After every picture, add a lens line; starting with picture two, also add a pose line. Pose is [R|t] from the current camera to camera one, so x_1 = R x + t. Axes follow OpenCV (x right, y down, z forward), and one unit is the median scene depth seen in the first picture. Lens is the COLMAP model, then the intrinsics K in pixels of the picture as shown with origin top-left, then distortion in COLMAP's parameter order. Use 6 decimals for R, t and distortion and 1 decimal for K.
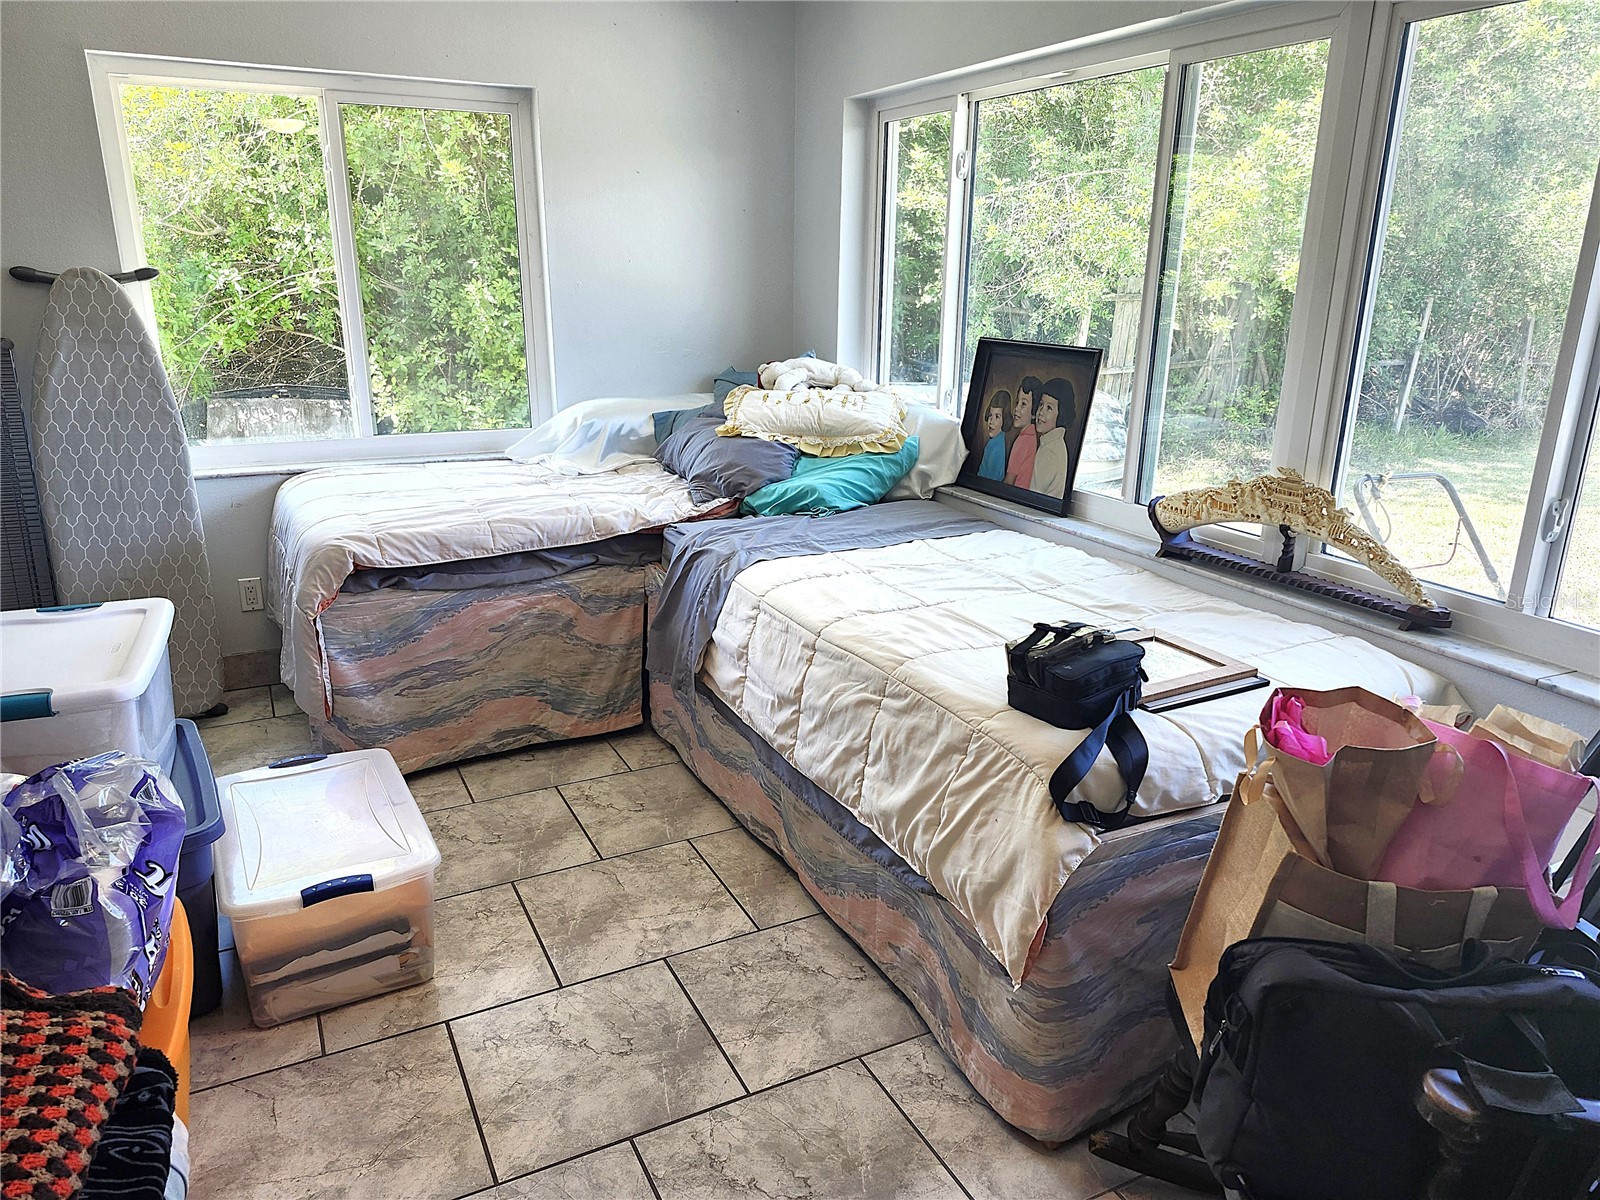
lens RADIAL K [[1105.0, 0, 812.4], [0, 1105.0, 606.8], [0, 0, 1]] dist [0.064770, -0.065084]
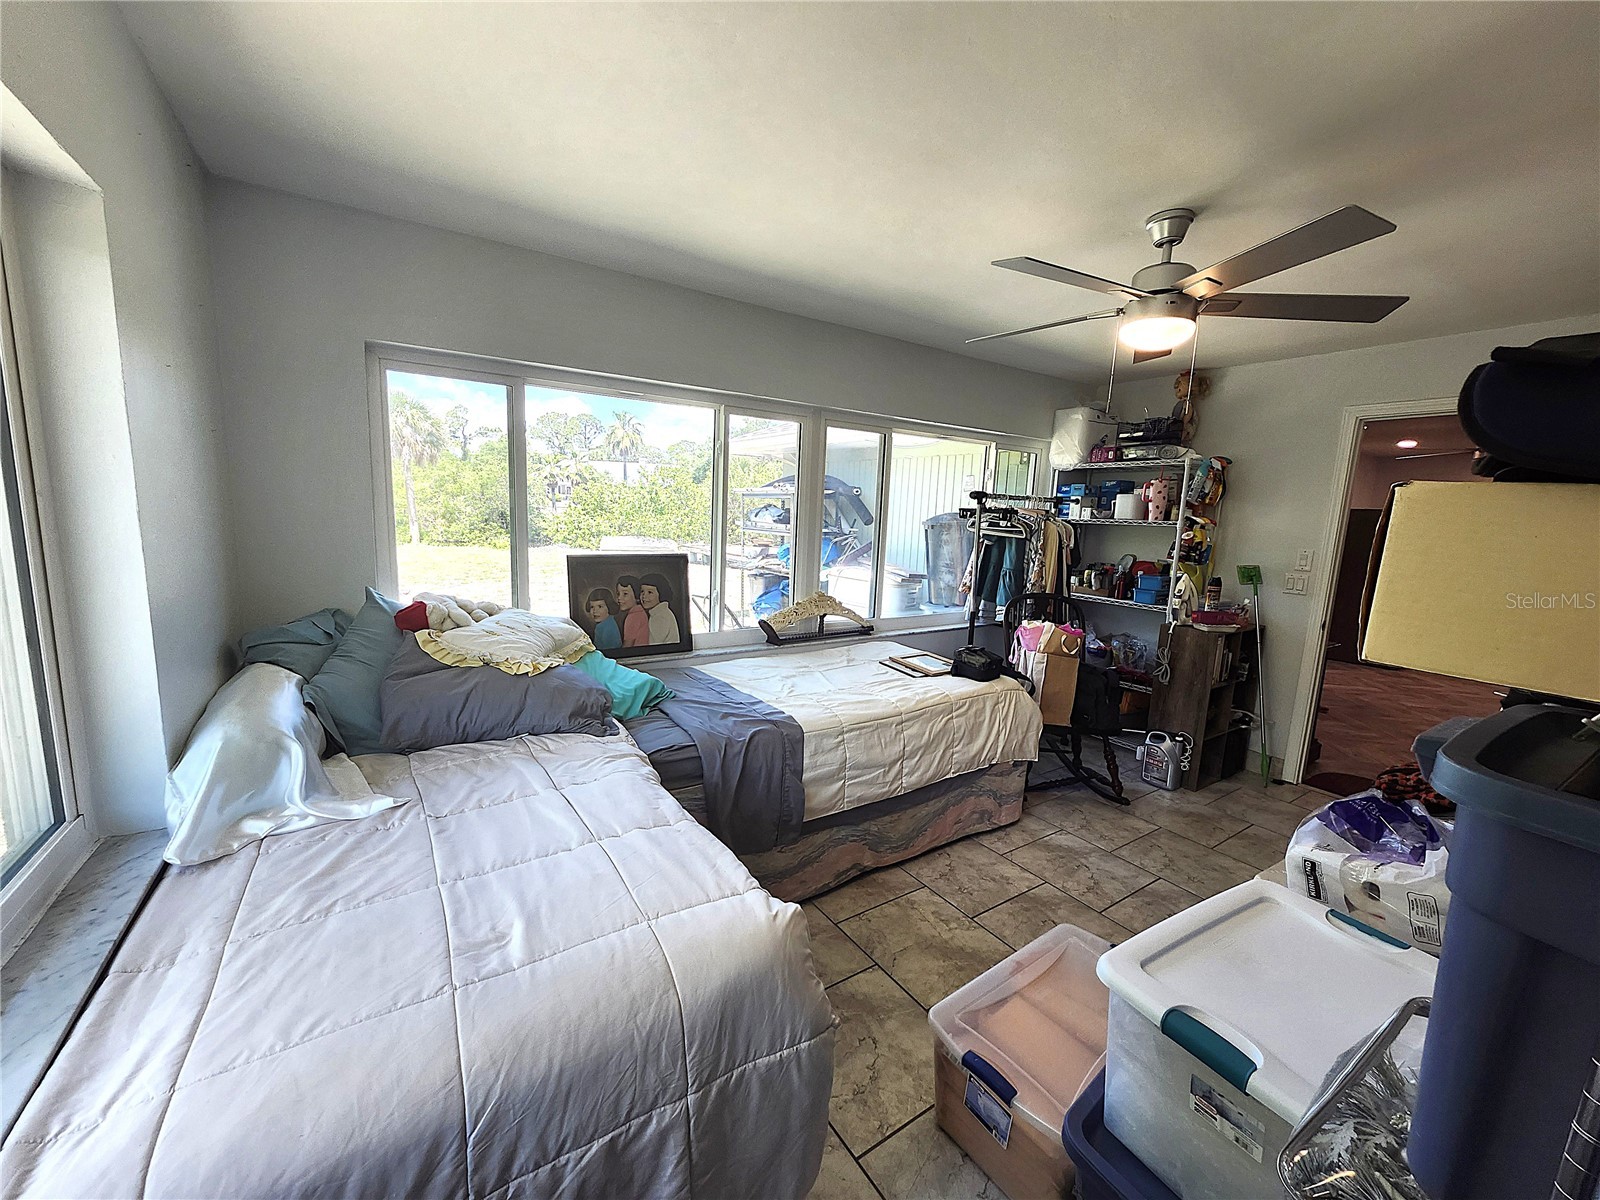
lens RADIAL K [[626.6, 0, 800.7], [0, 626.6, 598.8], [0, 0, 1]] dist [0.002150, -0.001859]
pose [[-0.115079, -0.163396, 0.979826, -0.767811], [0.255181, 0.948415, 0.188129, -0.314013], [-0.960020, 0.271683, -0.067447, 0.943973]]
